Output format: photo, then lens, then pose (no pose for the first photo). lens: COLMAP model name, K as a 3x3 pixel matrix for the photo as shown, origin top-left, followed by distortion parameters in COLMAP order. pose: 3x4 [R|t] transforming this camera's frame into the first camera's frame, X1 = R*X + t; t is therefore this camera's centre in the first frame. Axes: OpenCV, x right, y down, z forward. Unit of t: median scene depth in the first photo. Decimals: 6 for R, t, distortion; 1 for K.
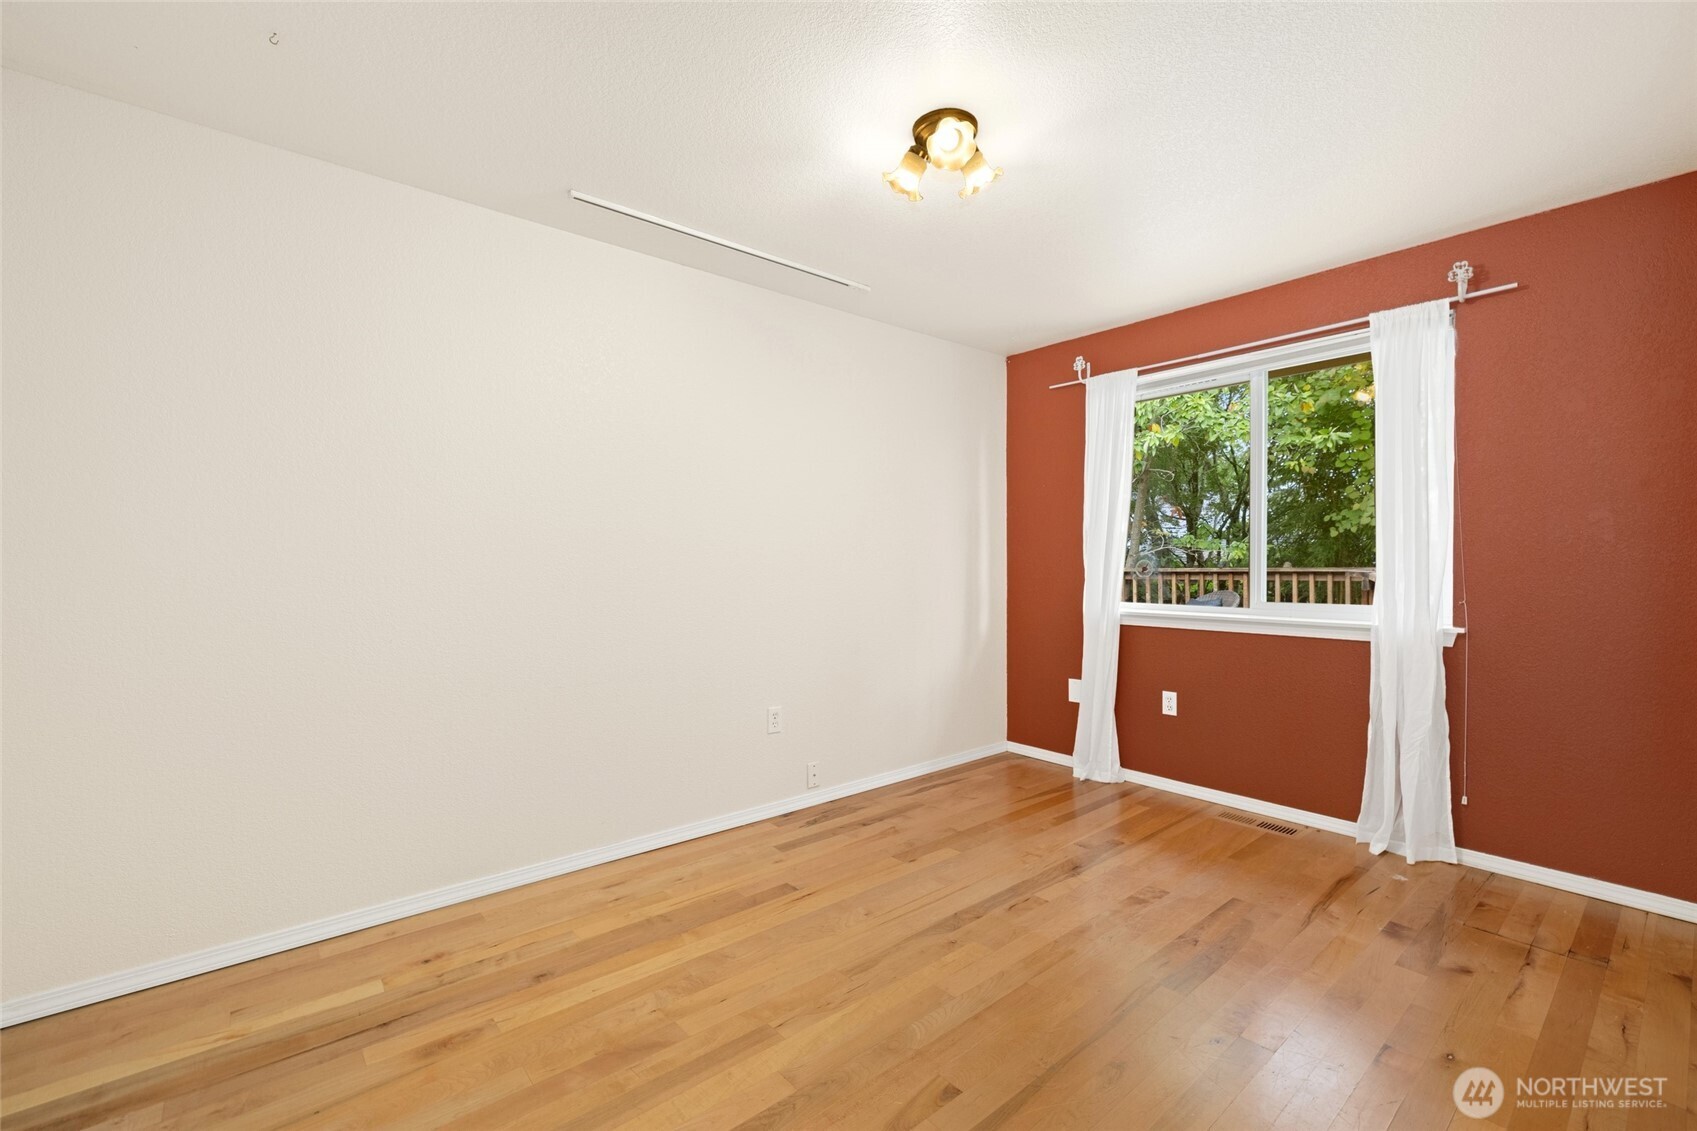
lens RADIAL K [[727.2, 0, 849.0], [0, 727.2, 568.0], [0, 0, 1]] dist [0.004680, -0.000182]
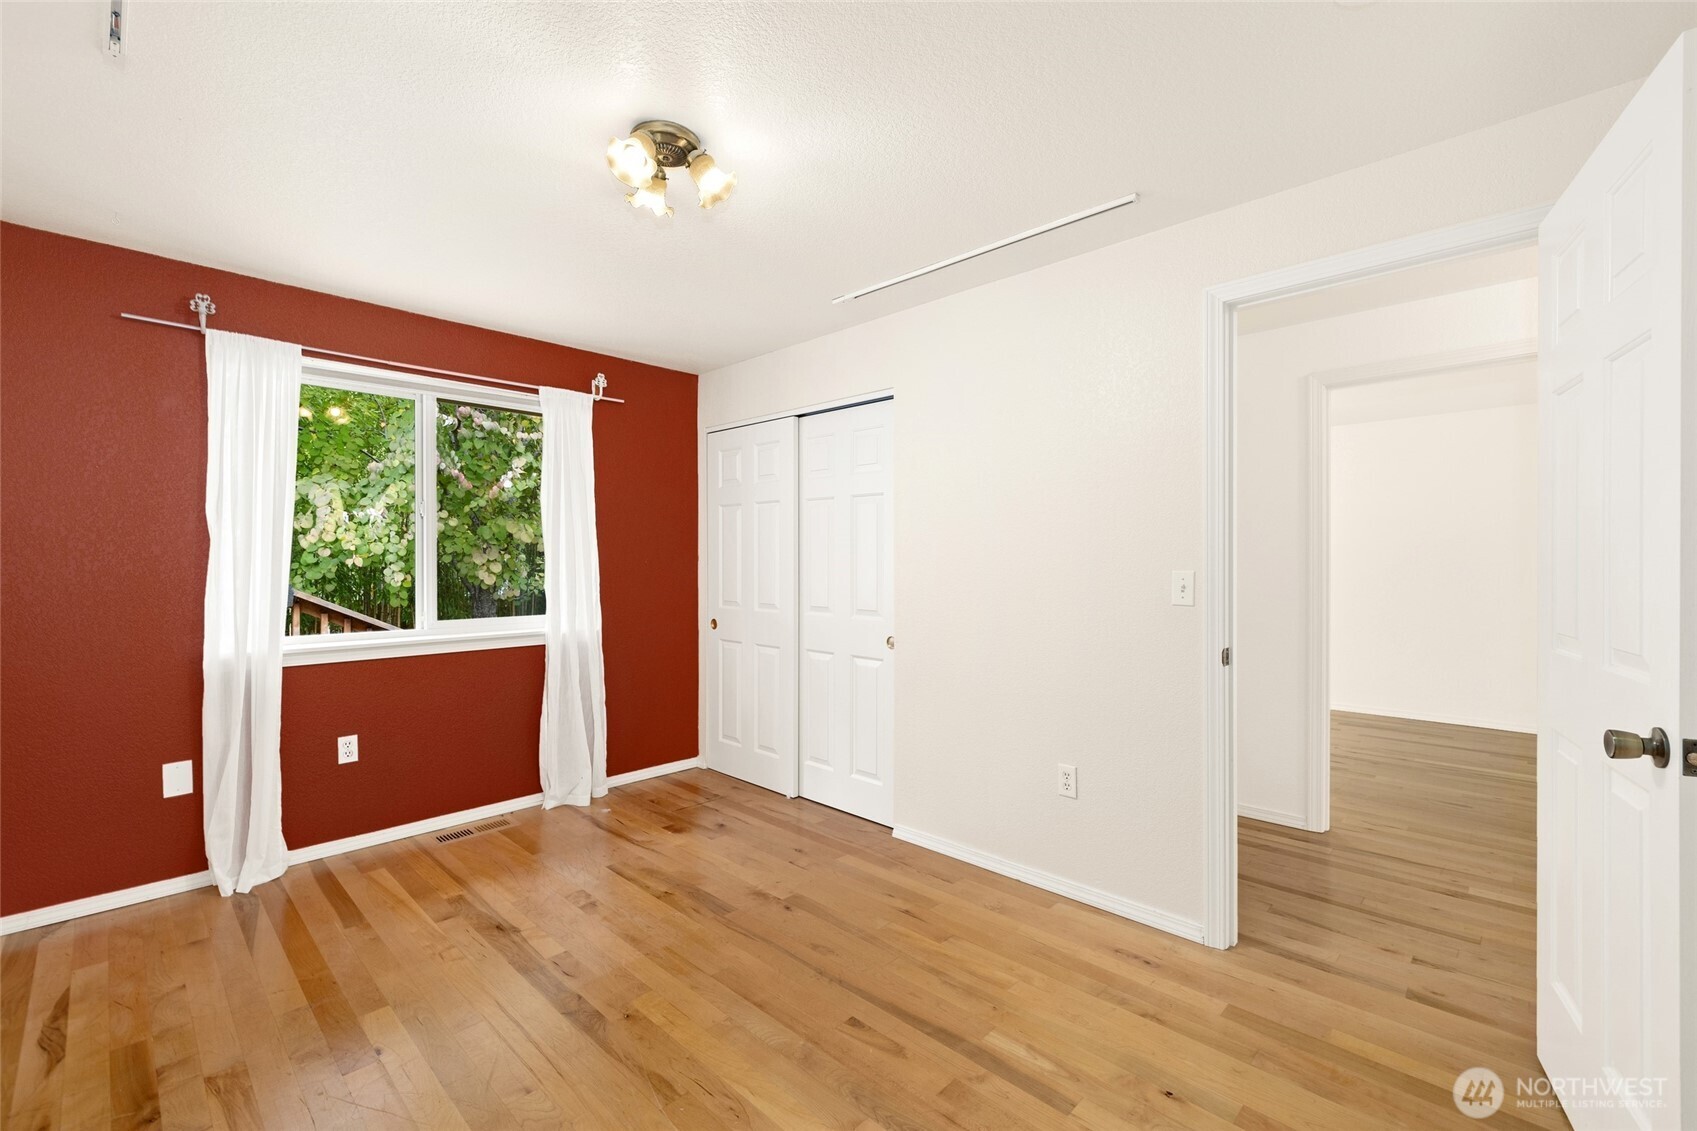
lens RADIAL K [[727.2, 0, 848.6], [0, 727.2, 553.9], [0, 0, 1]] dist [0.004680, -0.000182]
pose [[-0.120696, 0.015339, 0.992571, -0.569689], [0.011320, 0.999837, -0.014074, -0.030082], [-0.992625, 0.009537, -0.120850, 0.596605]]
